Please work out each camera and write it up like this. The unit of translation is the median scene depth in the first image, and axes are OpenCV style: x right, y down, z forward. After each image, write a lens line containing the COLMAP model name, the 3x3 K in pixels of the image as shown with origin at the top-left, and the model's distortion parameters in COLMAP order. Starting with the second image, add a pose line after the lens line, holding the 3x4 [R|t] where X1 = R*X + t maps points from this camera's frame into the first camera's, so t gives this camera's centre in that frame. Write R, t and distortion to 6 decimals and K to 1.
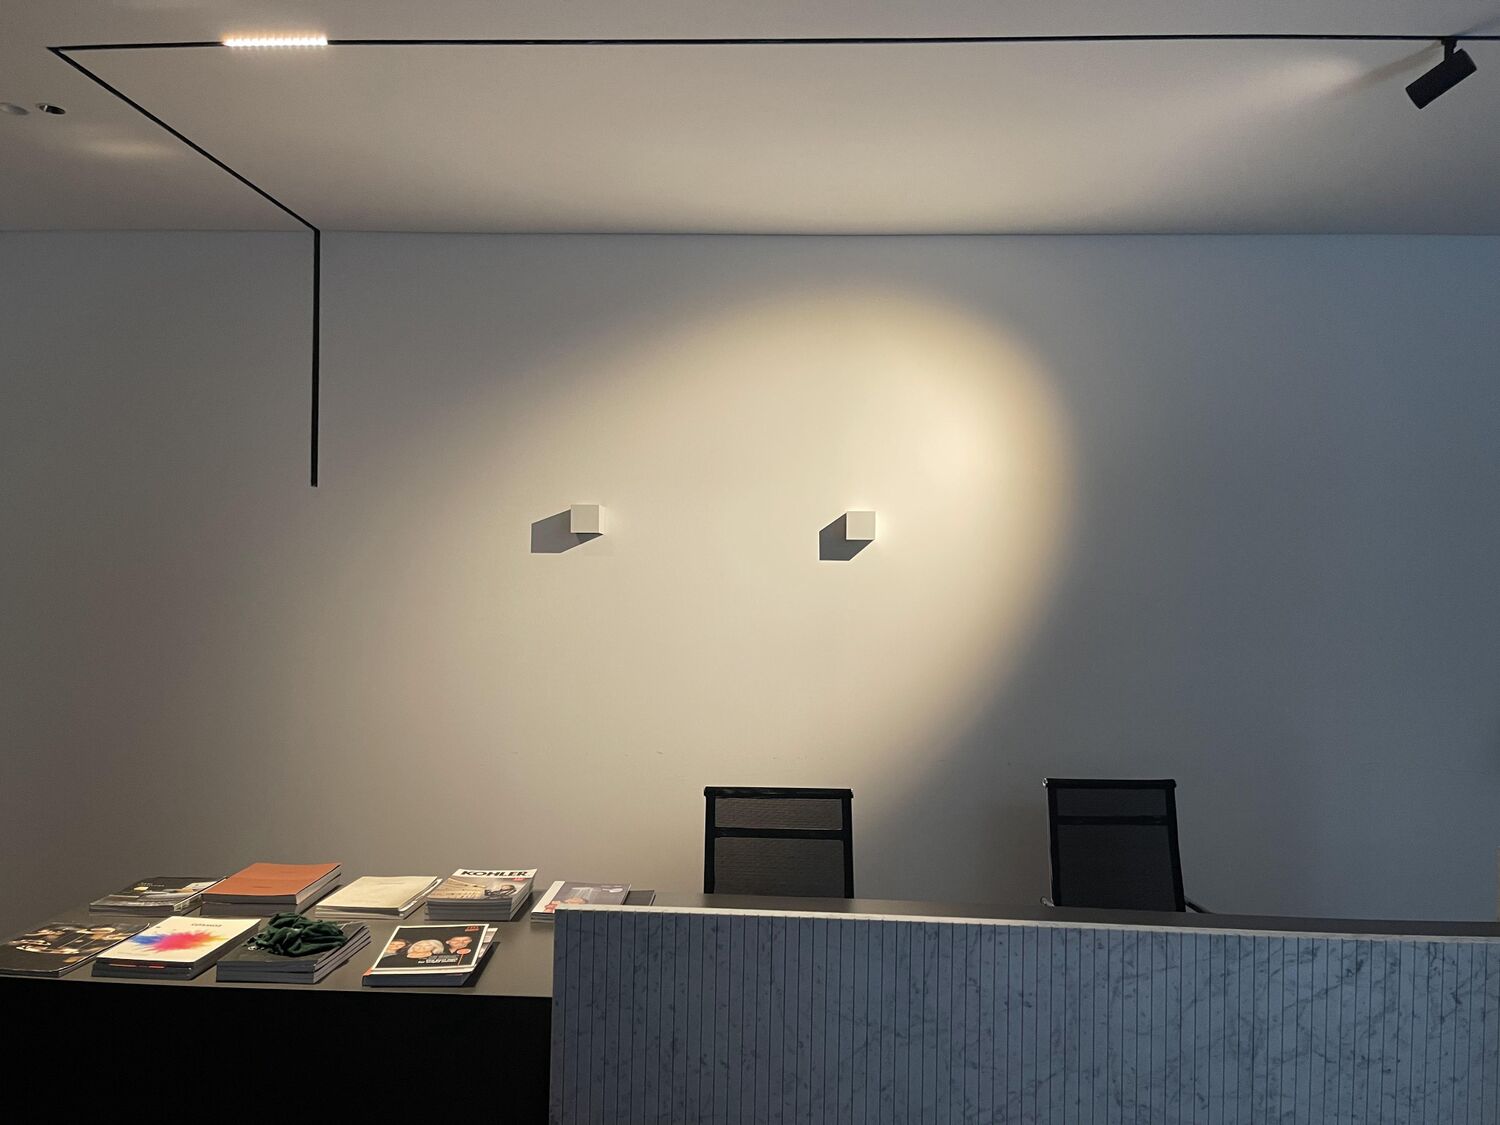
lens RADIAL K [[1141.0, 0, 751.1], [0, 1141.0, 567.2], [0, 0, 1]] dist [0.068692, -0.096101]
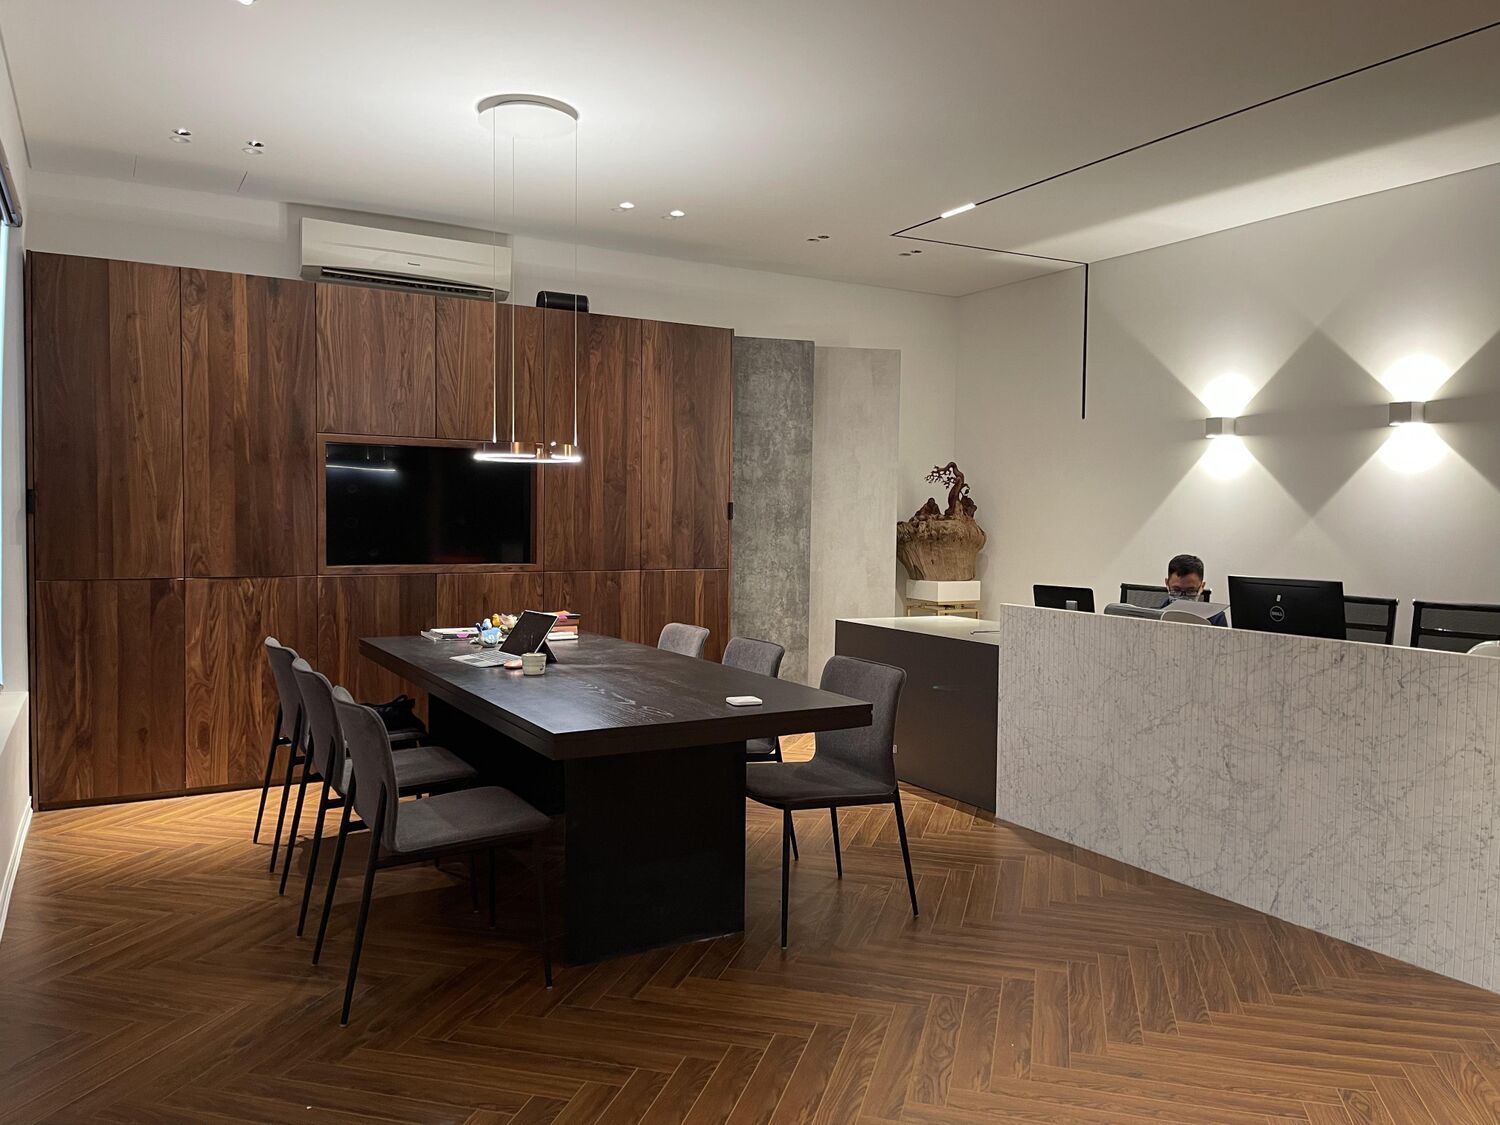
lens RADIAL K [[1141.0, 0, 752.2], [0, 1141.0, 567.2], [0, 0, 1]] dist [0.068692, -0.096101]
pose [[0.535398, 0.023895, -0.844262, 1.448866], [0.010308, 0.999340, 0.034822, 0.151285], [0.844537, -0.027346, 0.534798, -0.571823]]
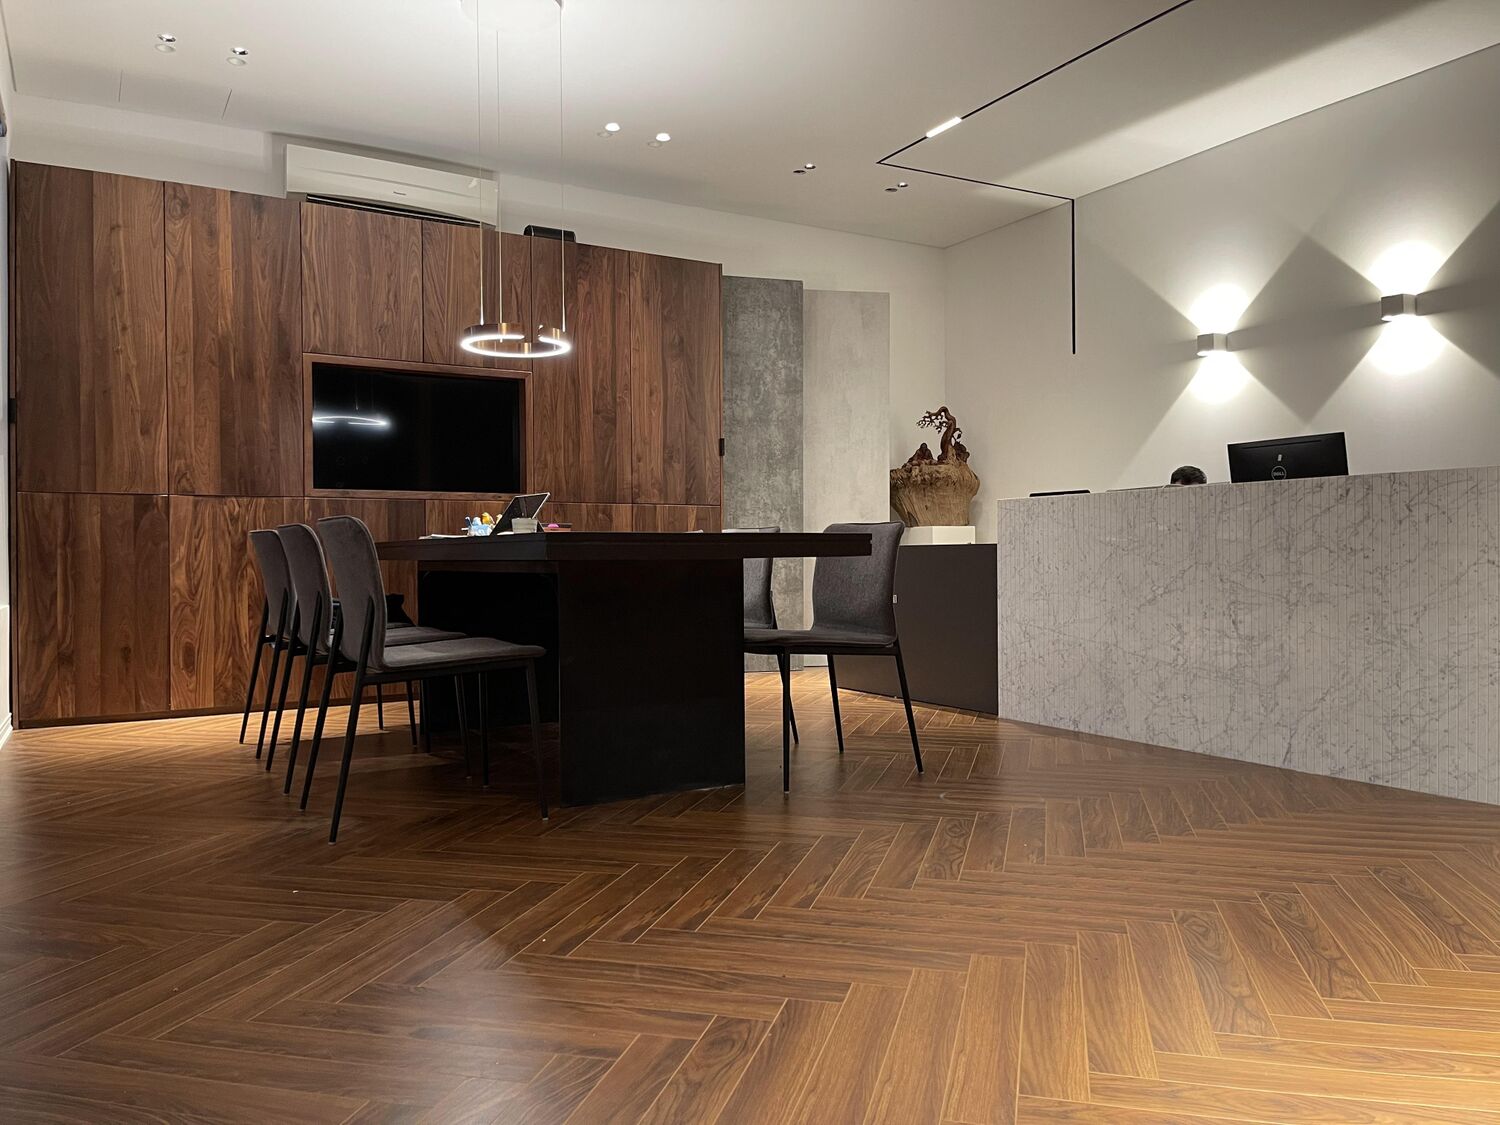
lens RADIAL K [[1141.0, 0, 750.1], [0, 1141.0, 567.0], [0, 0, 1]] dist [0.068692, -0.096101]
pose [[0.540227, -0.019958, -0.841283, 1.419654], [0.030421, 0.999528, -0.004177, 0.429351], [0.840970, -0.023336, 0.540579, -0.566331]]
